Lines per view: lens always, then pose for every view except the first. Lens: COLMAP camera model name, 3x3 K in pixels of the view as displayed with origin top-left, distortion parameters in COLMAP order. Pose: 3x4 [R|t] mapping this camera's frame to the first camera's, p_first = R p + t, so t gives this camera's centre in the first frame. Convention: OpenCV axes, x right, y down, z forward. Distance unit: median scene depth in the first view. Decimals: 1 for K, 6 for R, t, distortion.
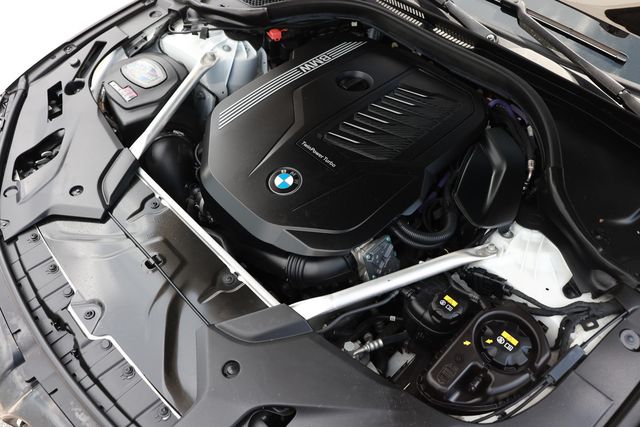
lens RADIAL K [[498.1, 0, 320.0], [0, 498.1, 213.5], [0, 0, 1]] dist [-0.129730, 0.123044]
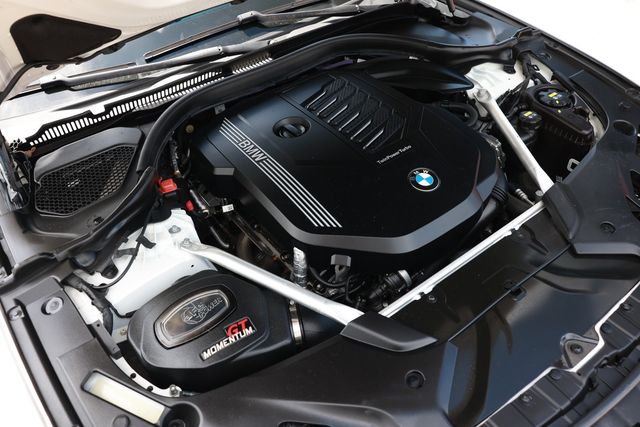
lens RADIAL K [[498.1, 0, 320.0], [0, 498.1, 213.5], [0, 0, 1]] dist [-0.129730, 0.123044]
pose [[0.154127, -0.707858, 0.689334, -0.775700], [0.806855, 0.492856, 0.325697, -0.484082], [-0.570290, 0.505994, 0.647101, 0.414402]]
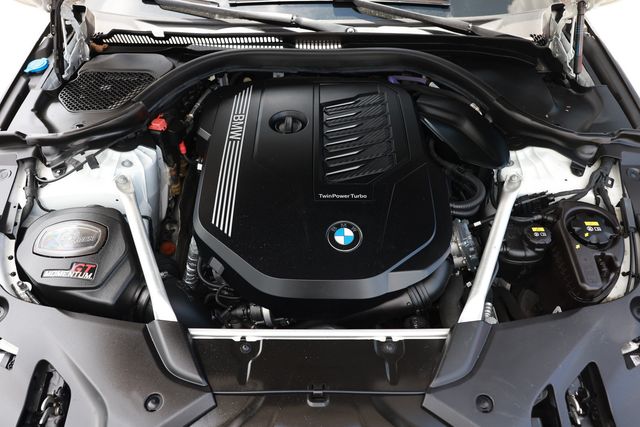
lens RADIAL K [[498.1, 0, 320.0], [0, 498.1, 213.5], [0, 0, 1]] dist [-0.129730, 0.123044]
pose [[0.700536, -0.545071, 0.460594, -0.455152], [0.559715, 0.820069, 0.119186, -0.210343], [-0.442684, 0.174308, 0.879572, 0.146365]]
